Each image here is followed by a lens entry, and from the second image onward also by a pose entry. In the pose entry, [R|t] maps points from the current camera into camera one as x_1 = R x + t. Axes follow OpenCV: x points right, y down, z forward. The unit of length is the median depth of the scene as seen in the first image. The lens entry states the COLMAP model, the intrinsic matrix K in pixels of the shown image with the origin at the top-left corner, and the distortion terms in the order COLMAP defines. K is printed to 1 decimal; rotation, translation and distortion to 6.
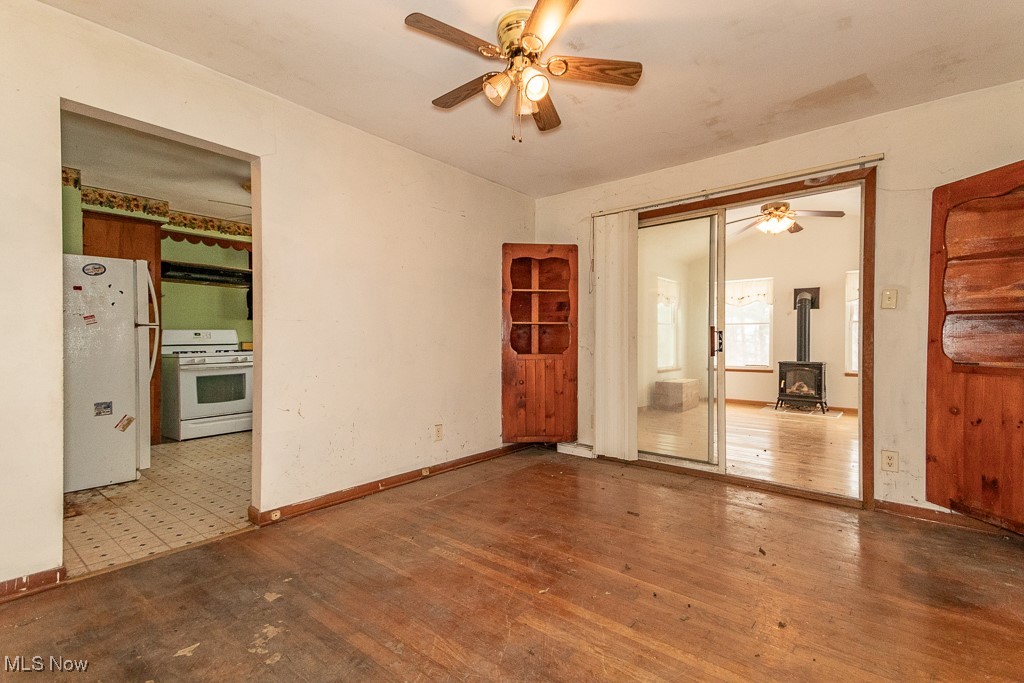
lens RADIAL K [[472.8, 0, 511.2], [0, 472.8, 347.4], [0, 0, 1]] dist [0.079820, -0.035652]
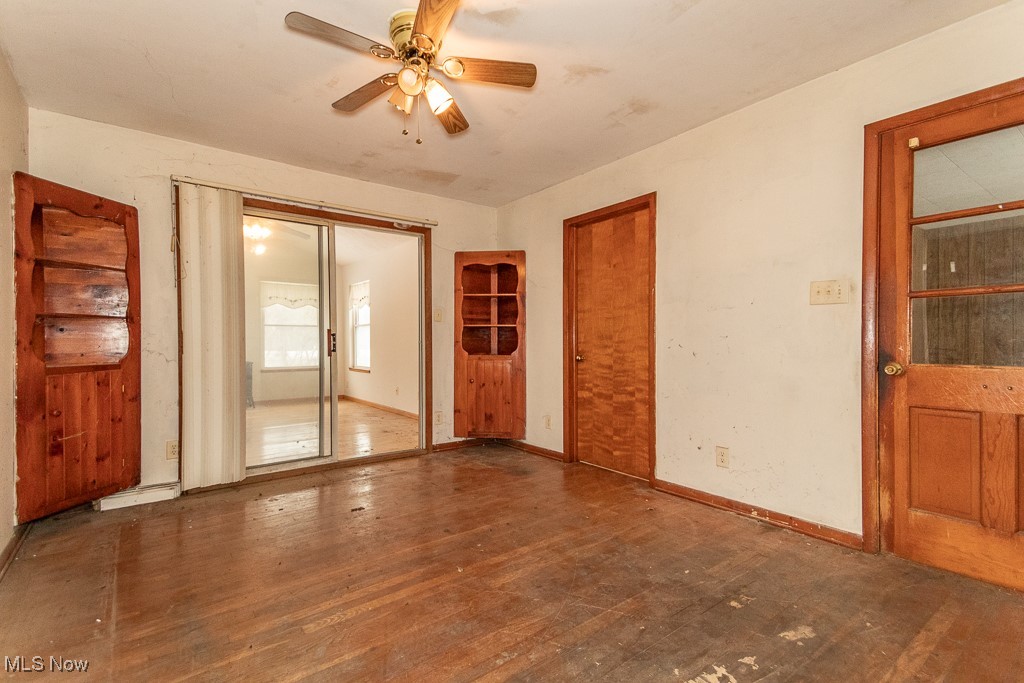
lens RADIAL K [[472.8, 0, 511.2], [0, 472.8, 347.4], [0, 0, 1]] dist [0.079820, -0.035652]
pose [[0.220503, -0.015045, 0.975270, -0.540671], [0.017827, 0.999776, 0.011392, -0.007020], [-0.975223, 0.014874, 0.220722, 0.352920]]
